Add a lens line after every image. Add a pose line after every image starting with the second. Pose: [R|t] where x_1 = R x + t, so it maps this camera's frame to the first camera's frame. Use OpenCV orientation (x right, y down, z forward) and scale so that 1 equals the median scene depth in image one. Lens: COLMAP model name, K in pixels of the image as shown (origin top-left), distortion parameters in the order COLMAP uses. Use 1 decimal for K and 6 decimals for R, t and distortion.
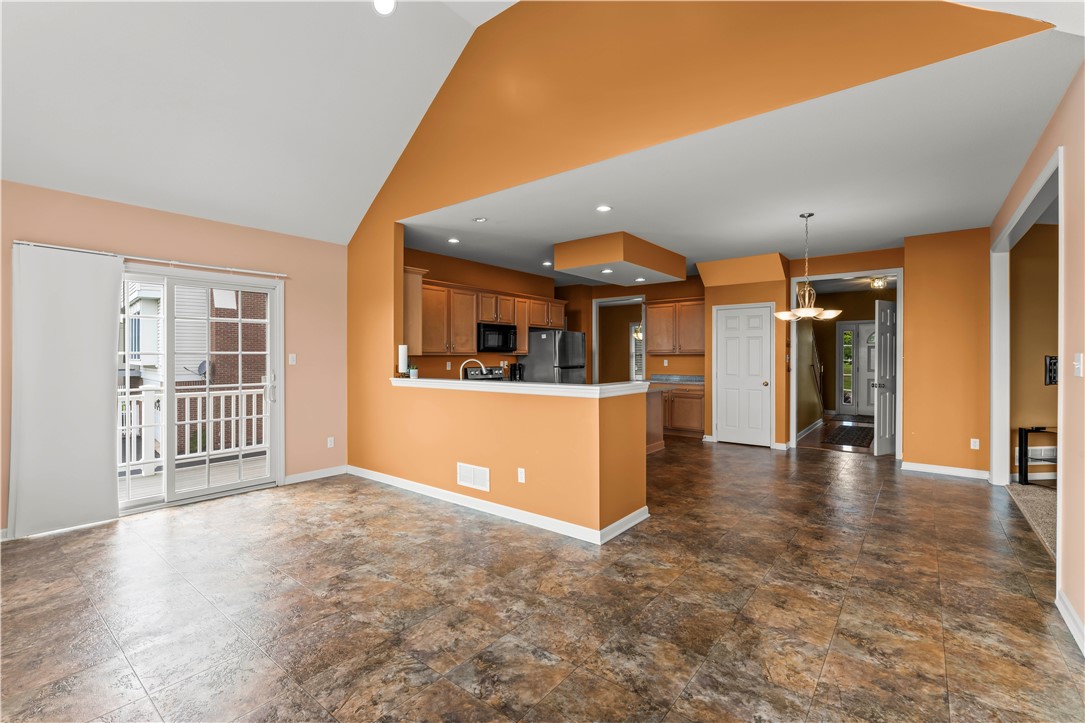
lens RADIAL K [[477.7, 0, 555.6], [0, 477.7, 336.9], [0, 0, 1]] dist [0.003047, -0.001863]
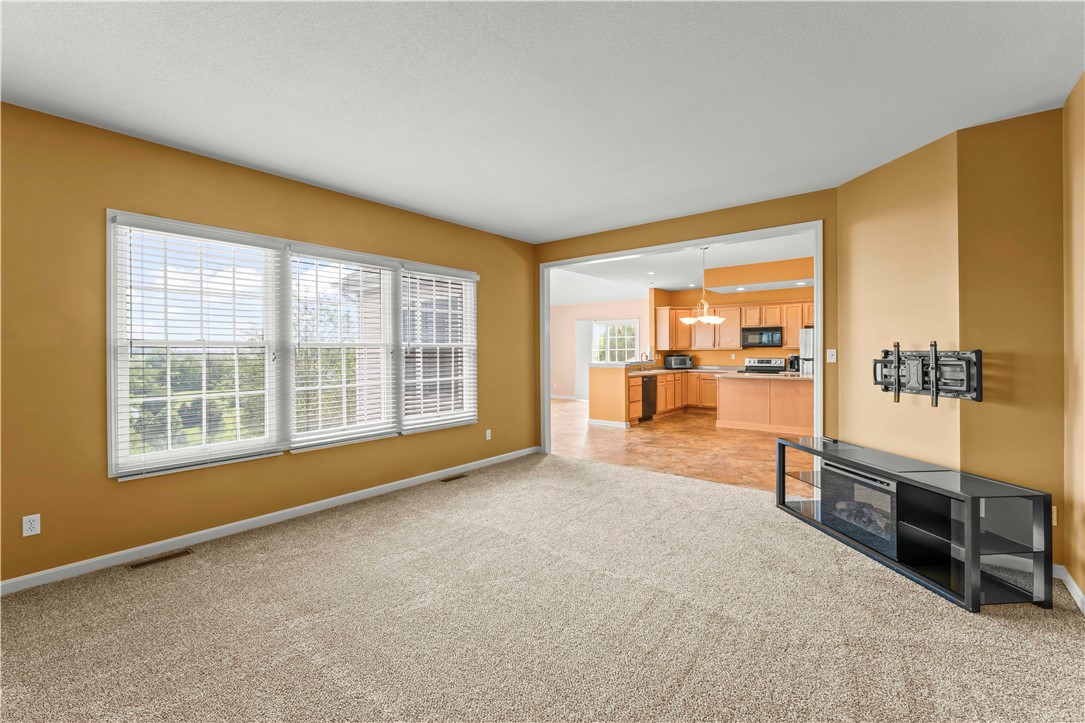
lens RADIAL K [[477.7, 0, 537.7], [0, 477.7, 356.5], [0, 0, 1]] dist [0.003047, -0.001863]
pose [[-0.028203, 0.011433, -0.999537, 1.145576], [0.042471, 0.999045, 0.010229, 0.014959], [0.998700, -0.042163, -0.028662, 0.349156]]
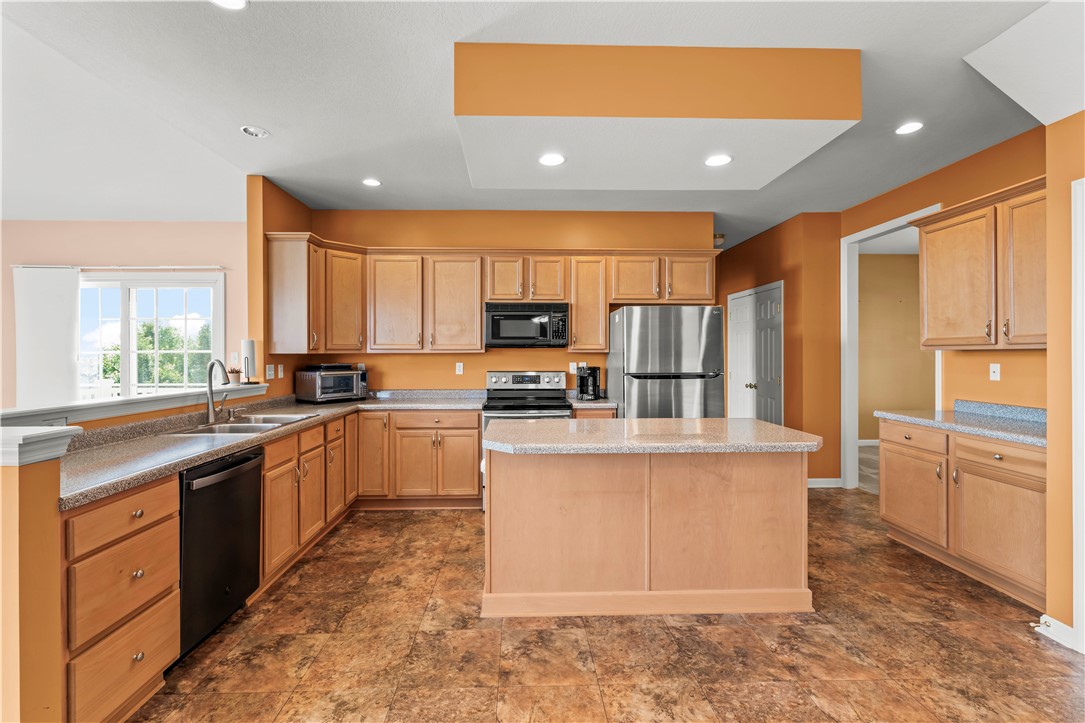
lens RADIAL K [[486.4, 0, 536.6], [0, 486.4, 353.8], [0, 0, 1]] dist [0.002368, -0.002201]
pose [[0.633520, -0.001759, -0.773724, 0.335508], [0.031391, 0.999232, 0.023431, 0.022199], [0.773089, -0.039132, 0.633089, 0.544312]]
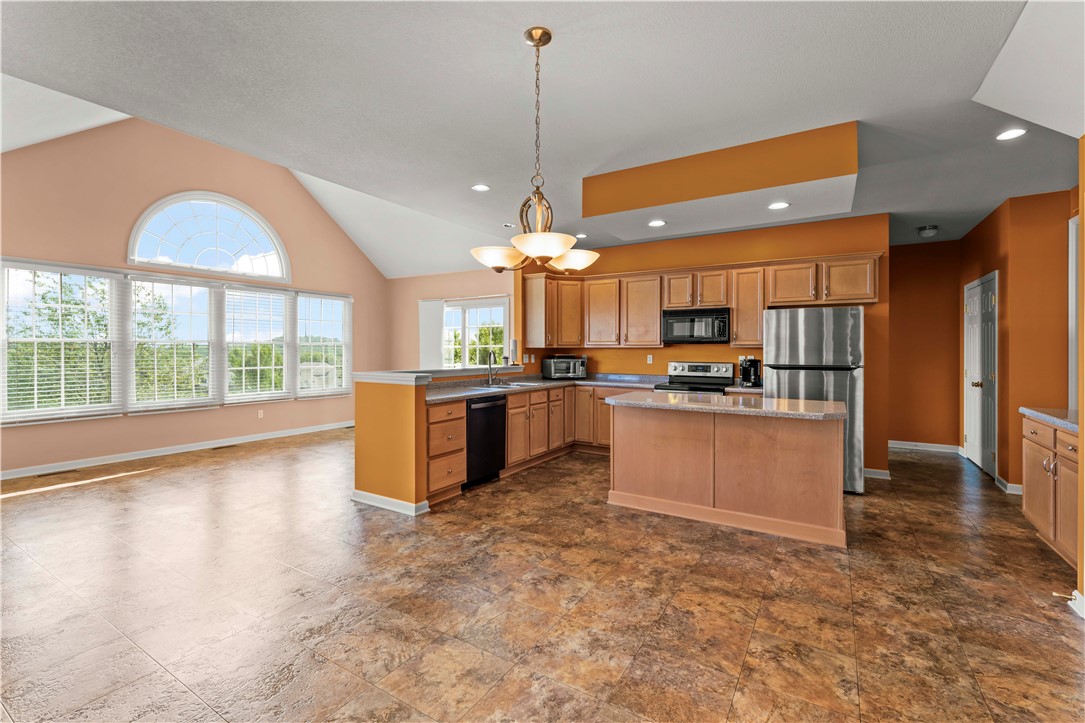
lens RADIAL K [[477.7, 0, 539.1], [0, 477.7, 351.6], [0, 0, 1]] dist [0.003047, -0.001863]
pose [[0.105047, 0.005965, -0.994449, 0.580110], [0.034649, 0.999353, 0.009654, 0.024937], [0.993863, -0.035471, 0.104772, 0.585440]]
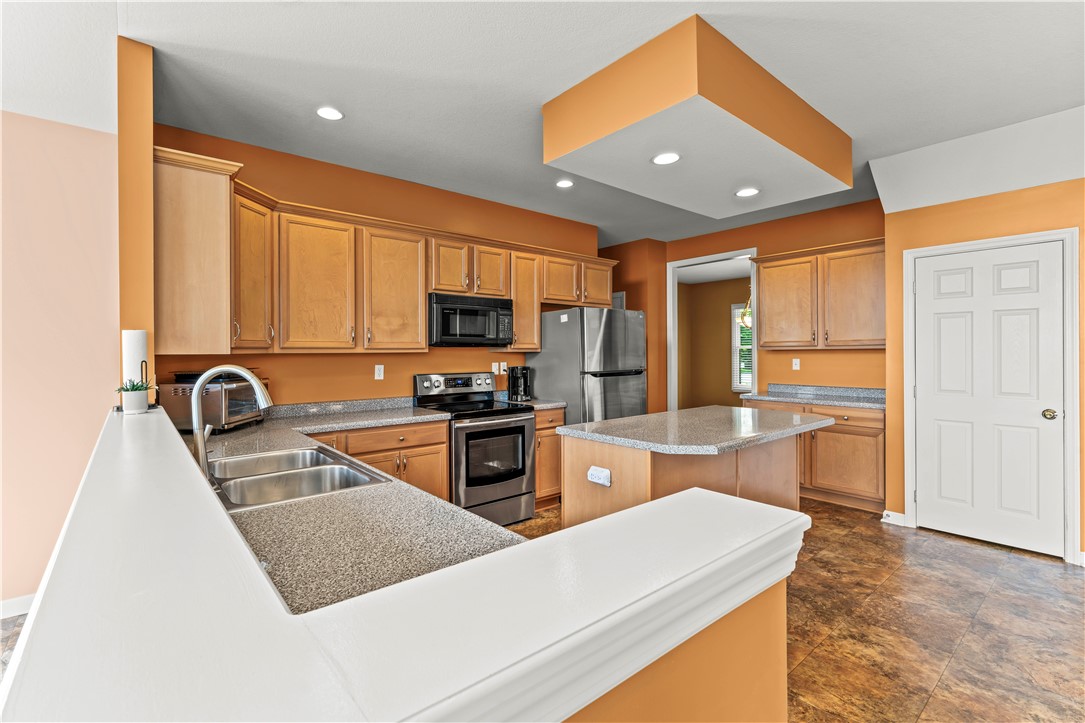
lens RADIAL K [[486.4, 0, 544.3], [0, 486.4, 350.4], [0, 0, 1]] dist [0.002368, -0.002201]
pose [[0.976127, -0.005722, -0.217125, 0.072317], [0.013288, 0.999354, 0.033400, 0.016182], [0.216794, -0.035487, 0.975572, 0.419006]]
